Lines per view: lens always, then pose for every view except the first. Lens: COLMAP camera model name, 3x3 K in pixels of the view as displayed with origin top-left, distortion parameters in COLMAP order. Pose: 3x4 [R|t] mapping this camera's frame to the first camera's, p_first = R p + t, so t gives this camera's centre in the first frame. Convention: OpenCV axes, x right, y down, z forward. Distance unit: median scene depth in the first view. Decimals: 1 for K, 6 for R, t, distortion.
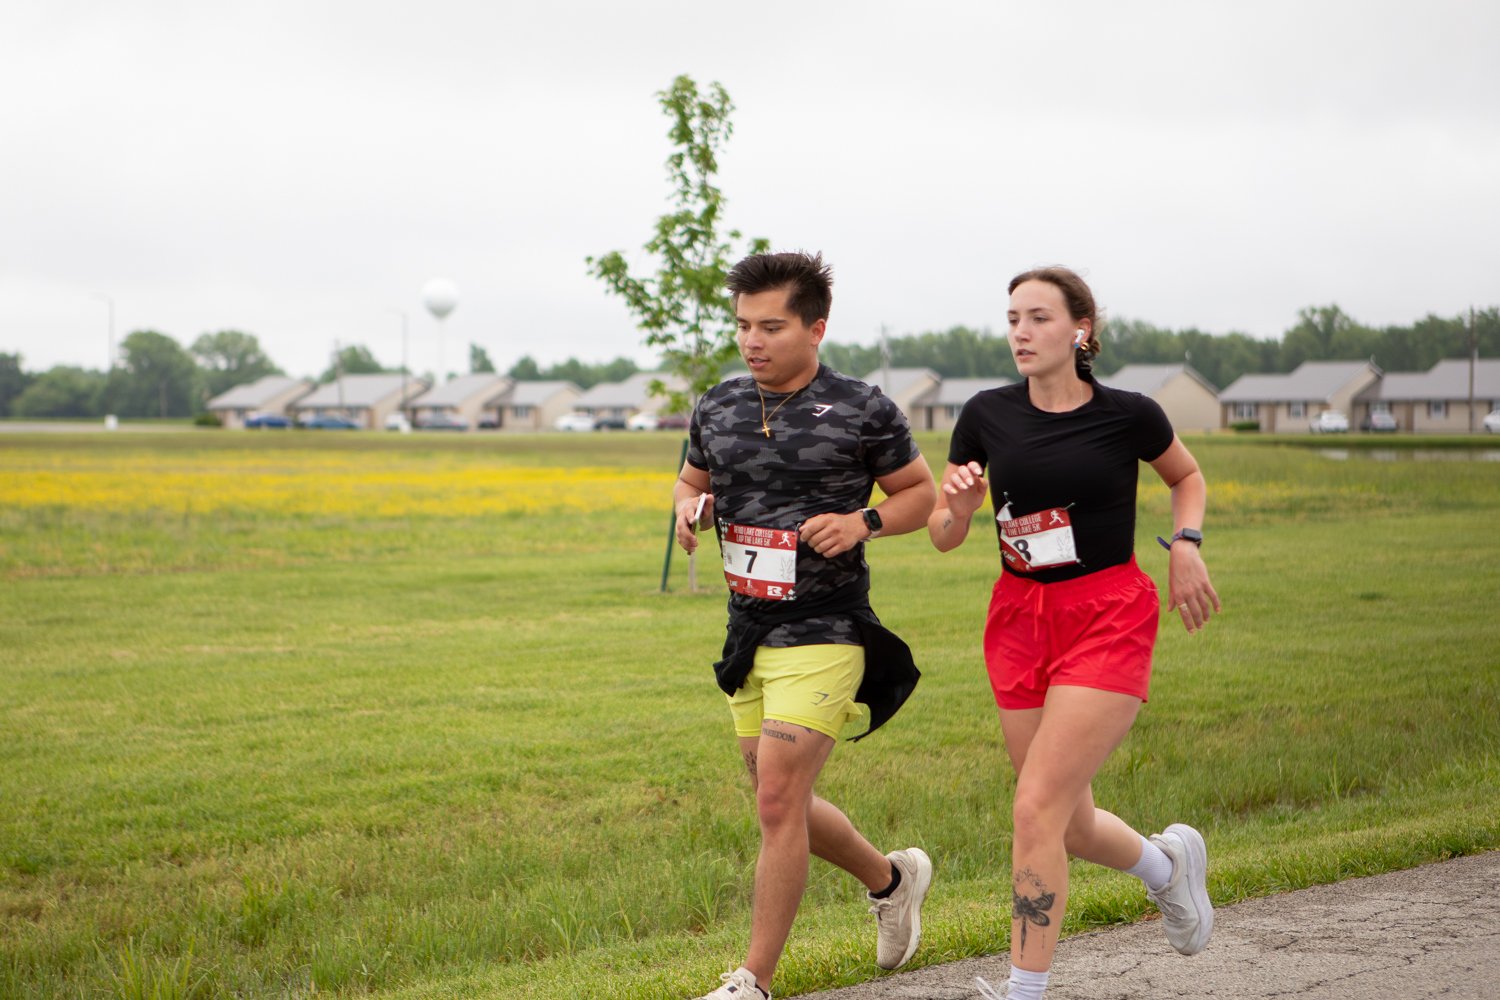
lens RADIAL K [[2877.3, 0, 749.1], [0, 2877.3, 507.8], [0, 0, 1]] dist [0.216207, 0.005381]
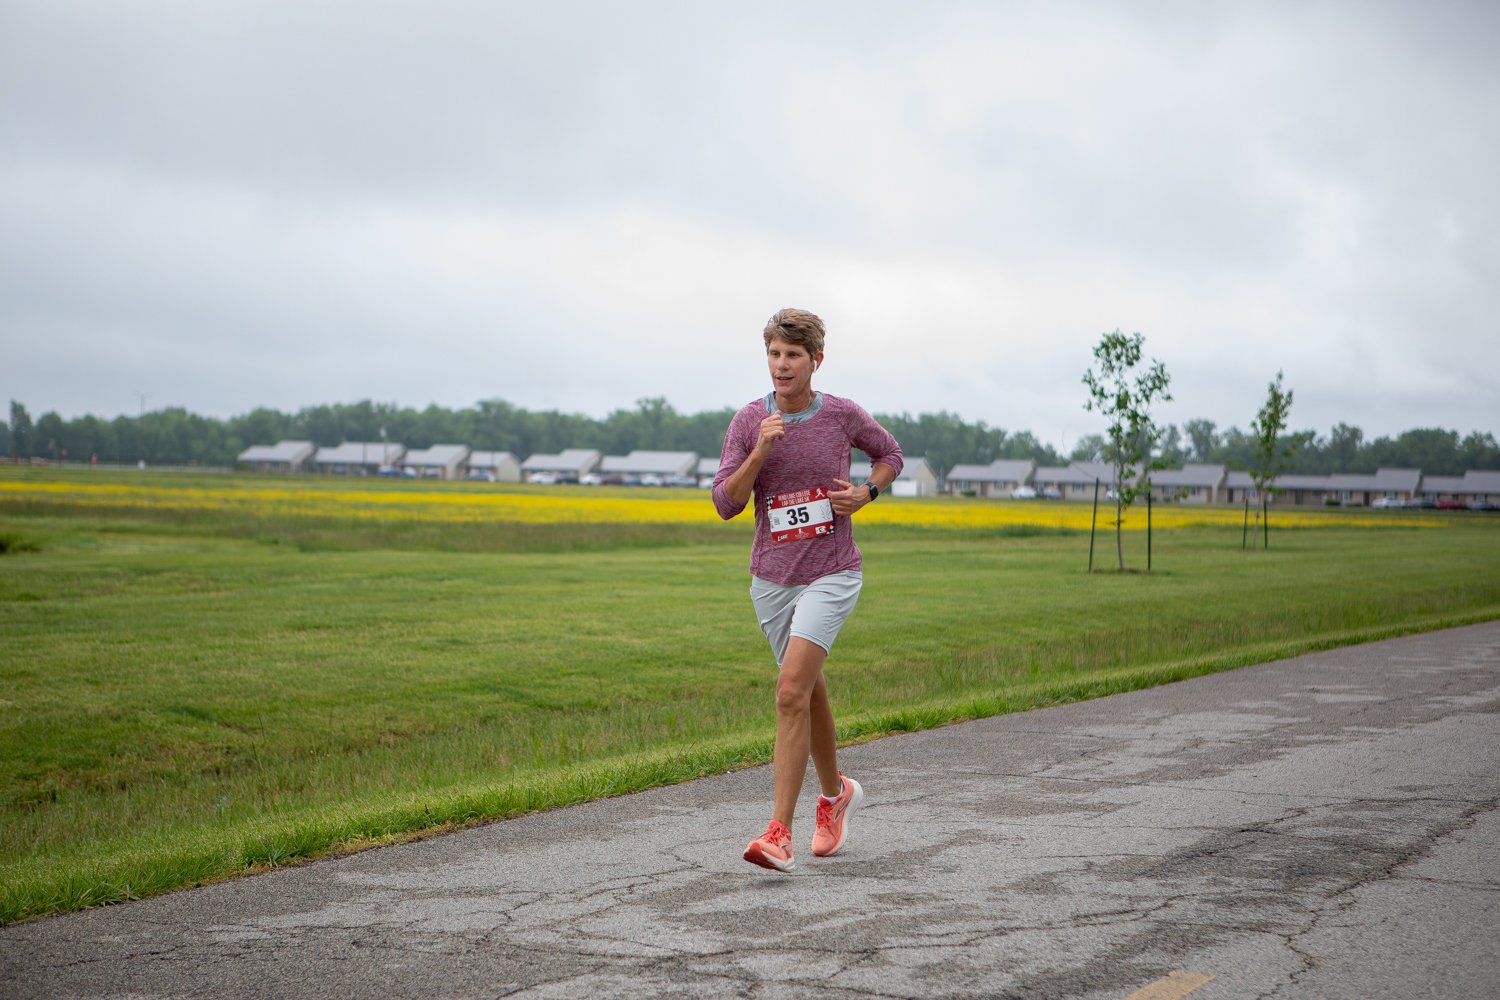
lens RADIAL K [[2877.3, 0, 749.1], [0, 2877.3, 507.8], [0, 0, 1]] dist [0.216207, 0.005381]
pose [[0.943755, 0.026852, 0.329555, -0.463961], [-0.020503, 0.999531, -0.022726, 0.021535], [-0.330011, 0.014691, 0.943863, -0.583785]]
